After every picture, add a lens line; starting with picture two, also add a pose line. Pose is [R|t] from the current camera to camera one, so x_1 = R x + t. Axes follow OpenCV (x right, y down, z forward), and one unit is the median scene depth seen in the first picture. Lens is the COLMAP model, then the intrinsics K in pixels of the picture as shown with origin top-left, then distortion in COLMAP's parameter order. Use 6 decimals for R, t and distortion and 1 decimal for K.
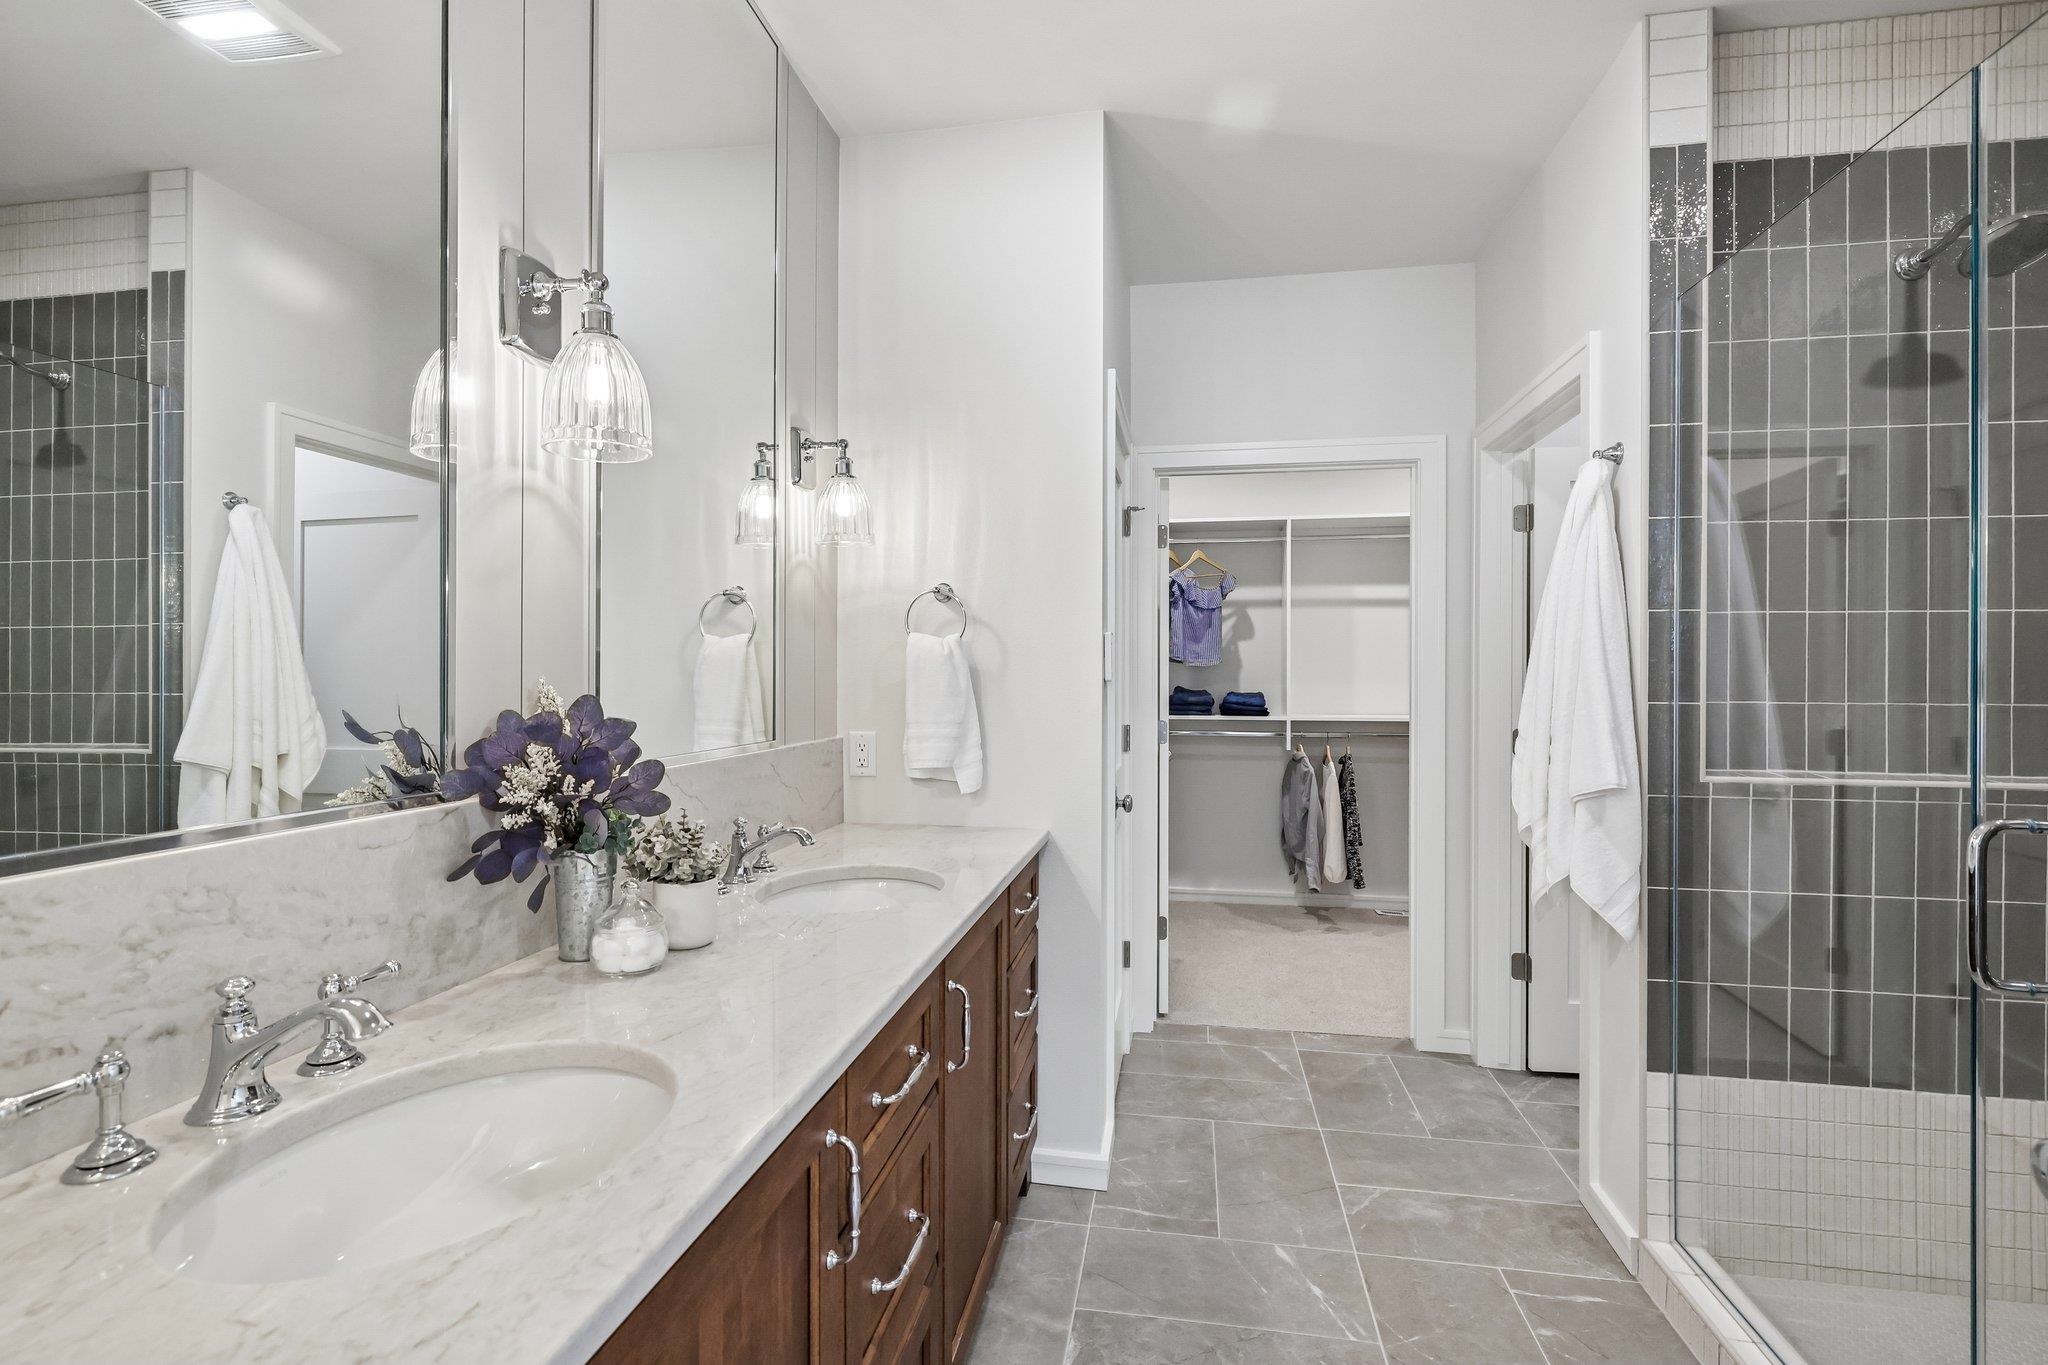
lens RADIAL K [[971.5, 0, 1021.1], [0, 971.5, 678.9], [0, 0, 1]] dist [0.000184, -0.000011]
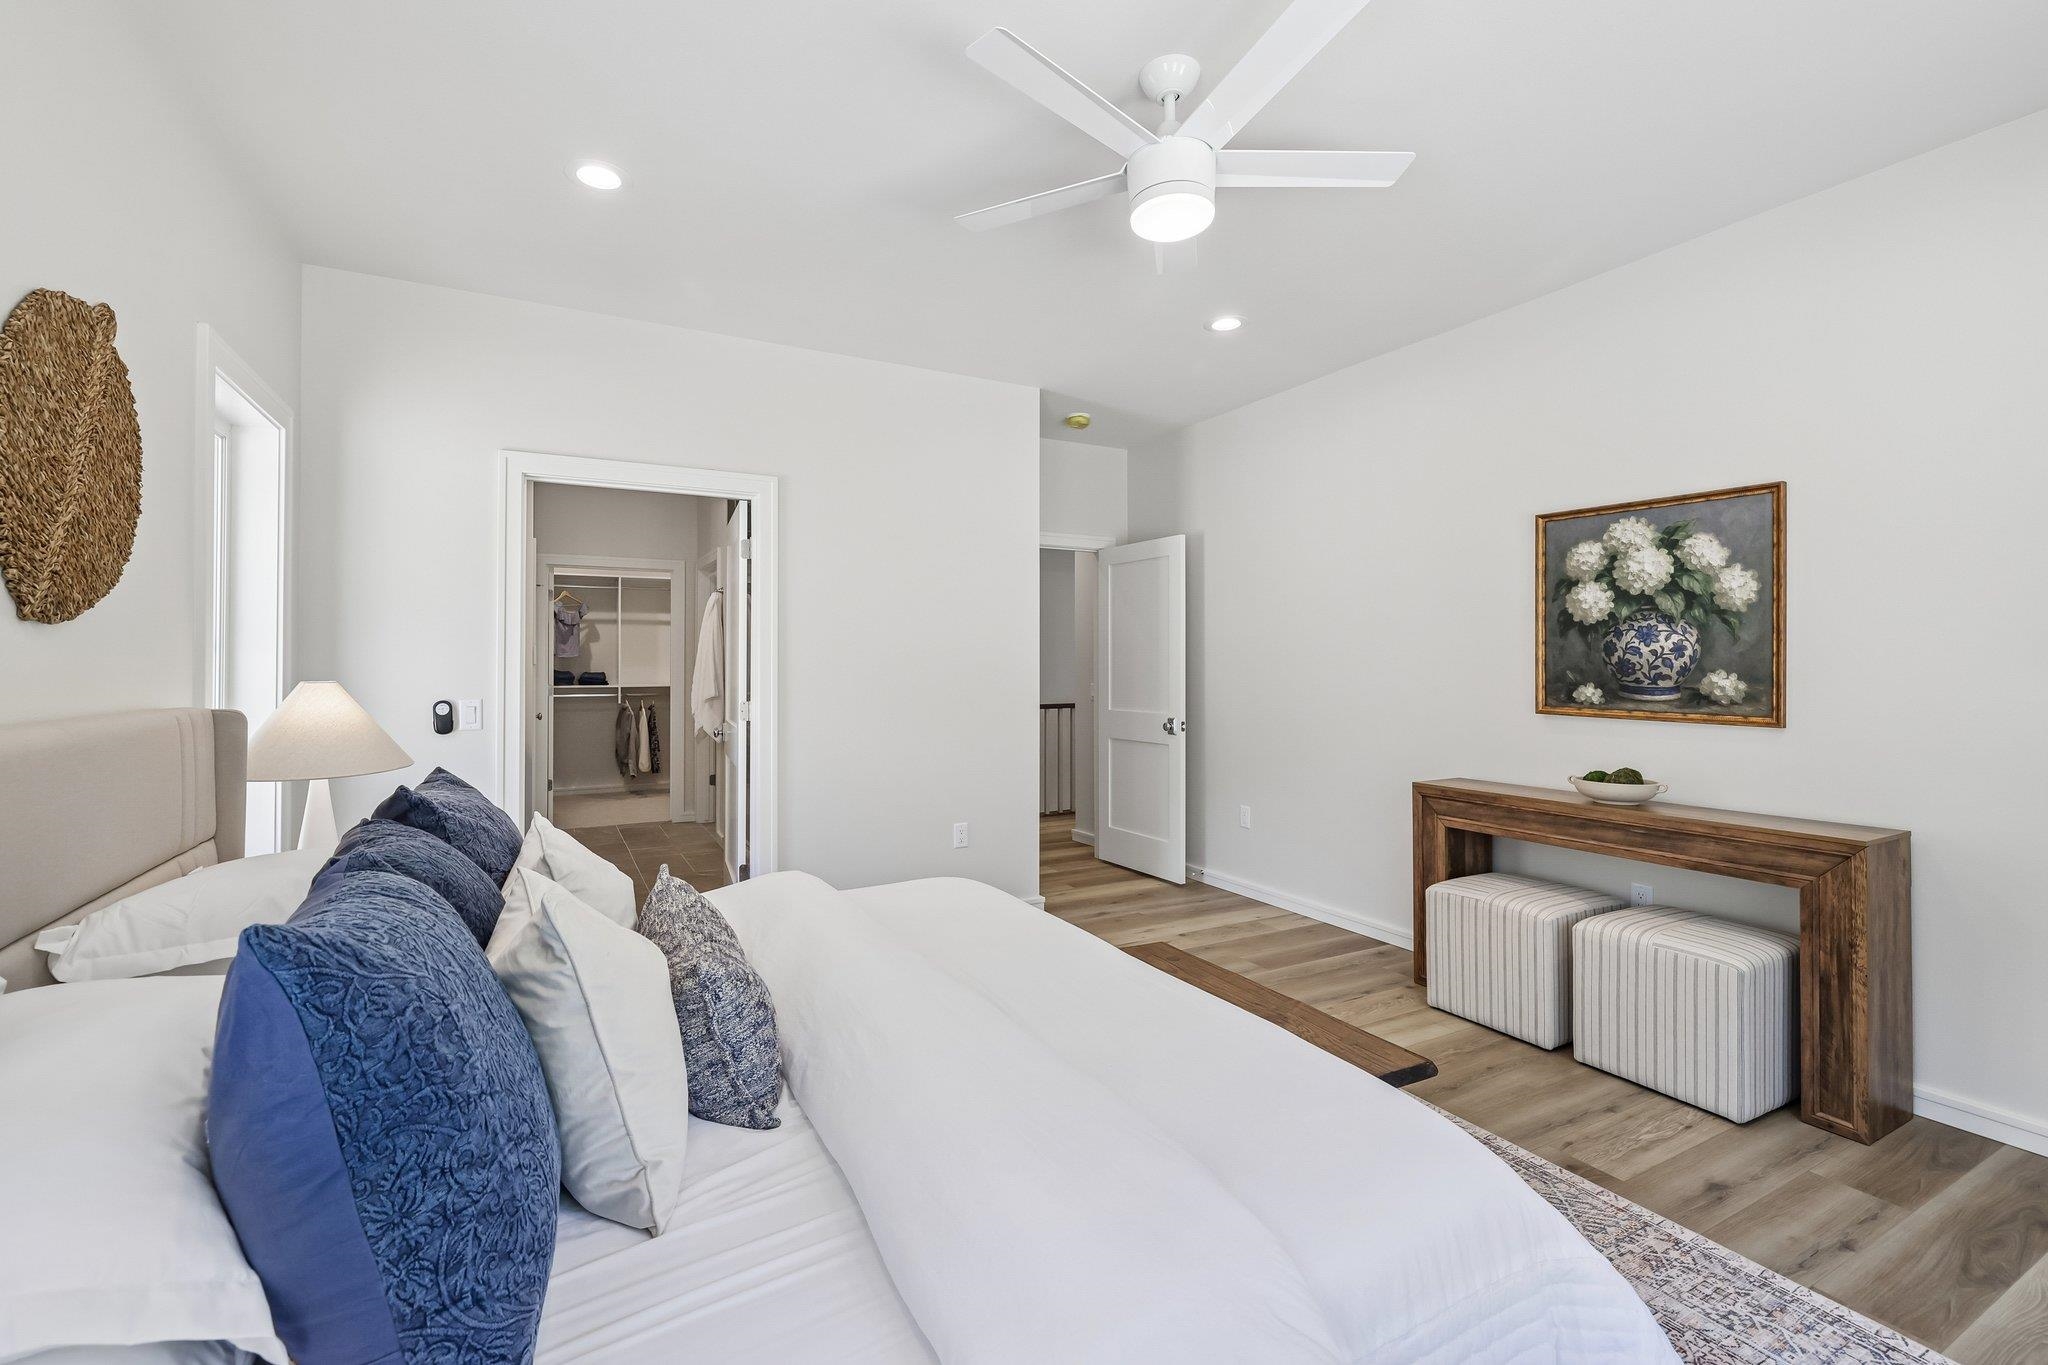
lens RADIAL K [[884.4, 0, 1022.5], [0, 884.4, 661.1], [0, 0, 1]] dist [-0.011172, 0.000430]
pose [[0.779973, 0.001651, 0.625811, -0.170586], [-0.001035, 0.999999, -0.001348, -0.004927], [-0.625812, 0.000403, 0.779974, -0.761730]]
